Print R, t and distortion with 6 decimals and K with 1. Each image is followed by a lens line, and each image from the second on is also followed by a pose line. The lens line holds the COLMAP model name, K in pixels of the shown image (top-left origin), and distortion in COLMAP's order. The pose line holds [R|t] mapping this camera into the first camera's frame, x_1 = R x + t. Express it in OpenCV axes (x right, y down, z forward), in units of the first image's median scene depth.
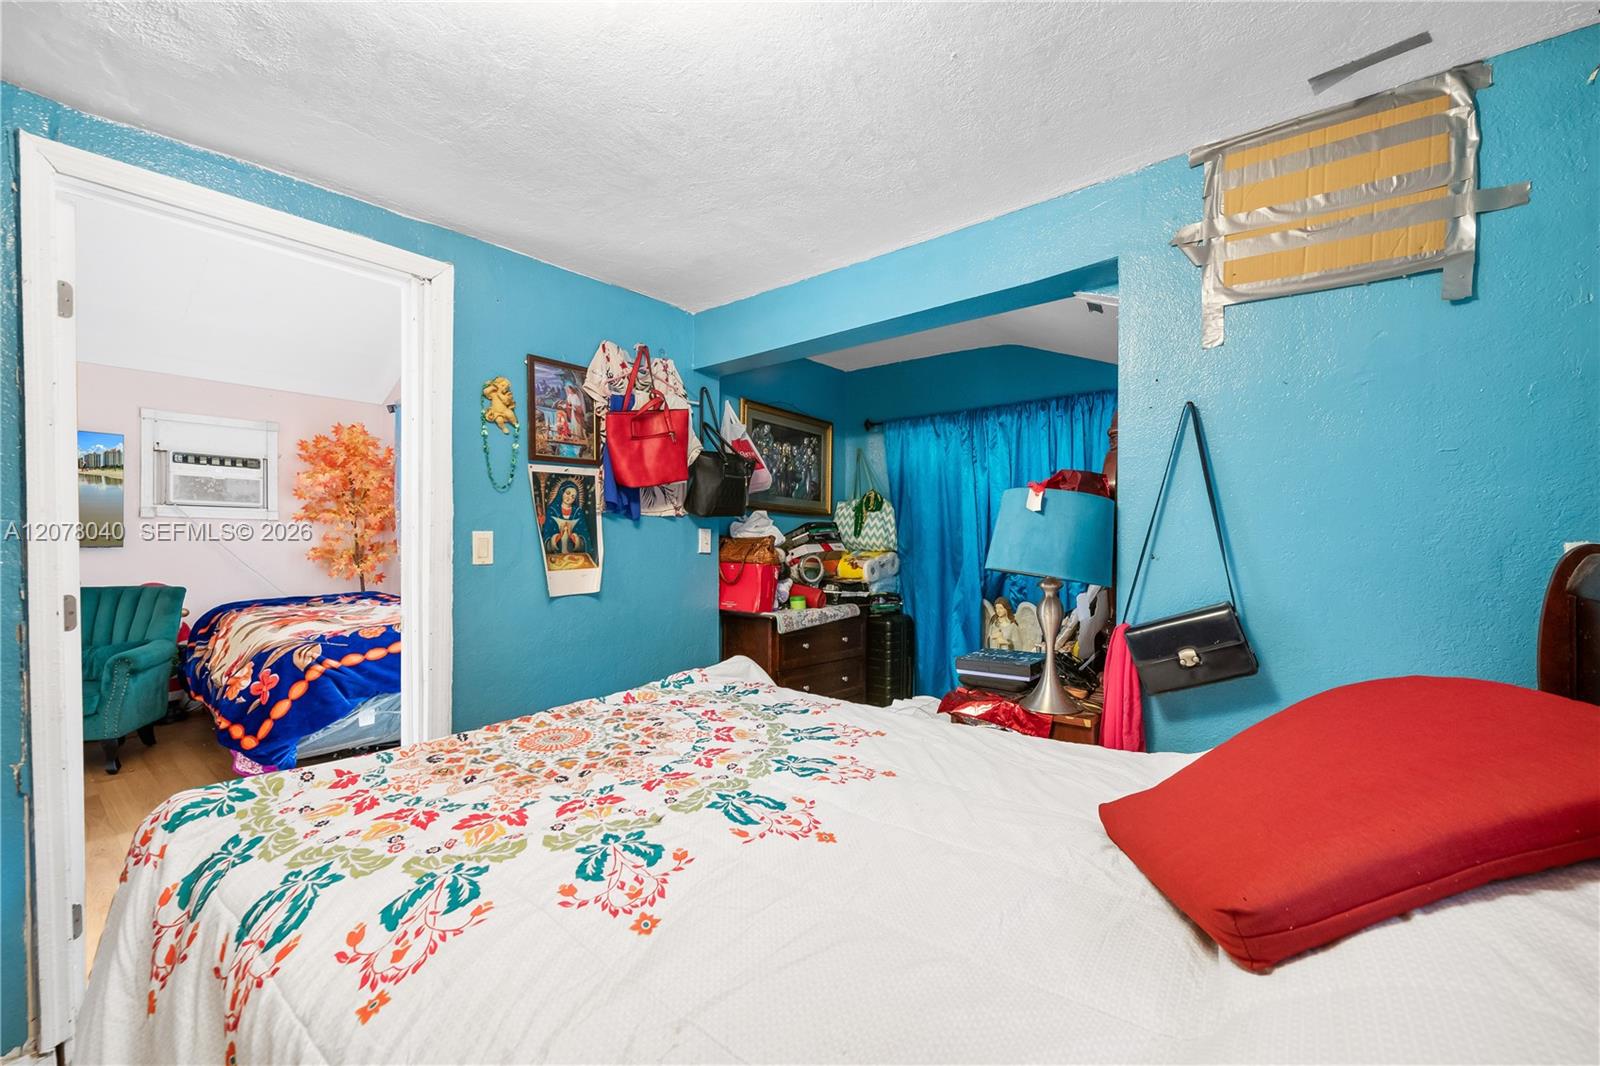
lens RADIAL K [[631.1, 0, 800.0], [0, 631.1, 533.0], [0, 0, 1]] dist [0.007889, -0.000086]
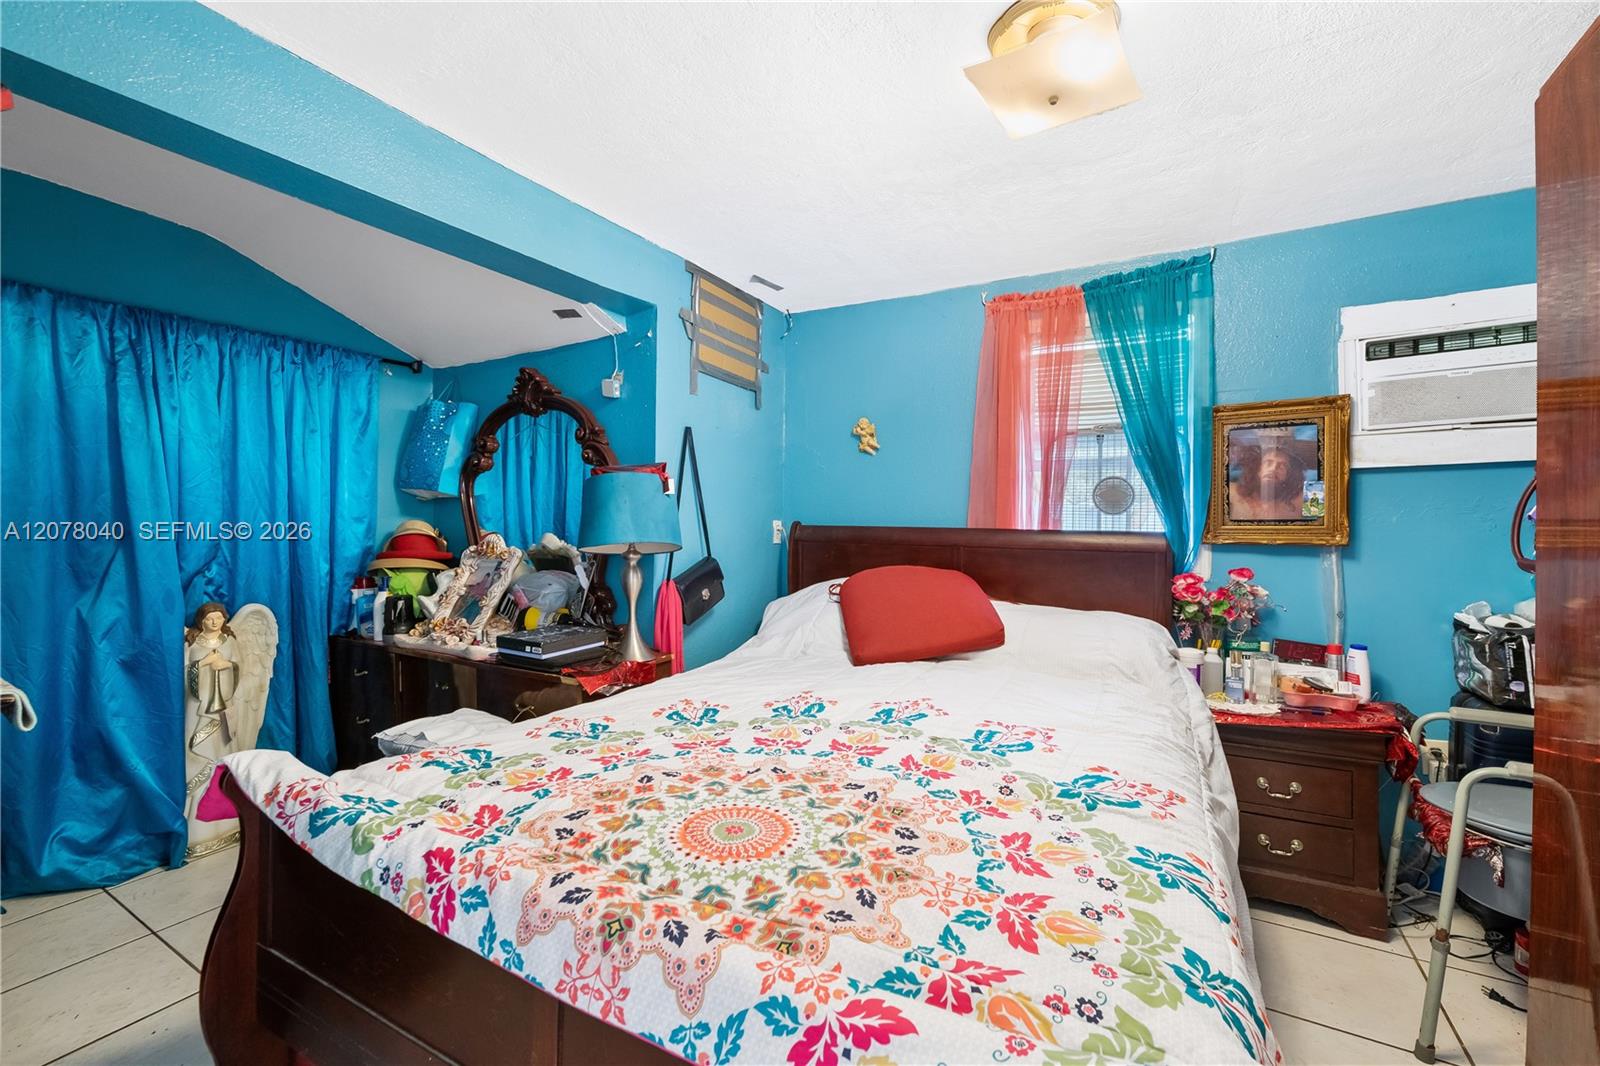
lens RADIAL K [[637.9, 0, 807.6], [0, 637.9, 529.0], [0, 0, 1]] dist [0.003468, -0.003756]
pose [[-0.140361, -0.004571, 0.990090, -1.007189], [-0.002517, 0.999988, 0.004260, 0.030542], [-0.990097, -0.001894, -0.140371, 1.016079]]
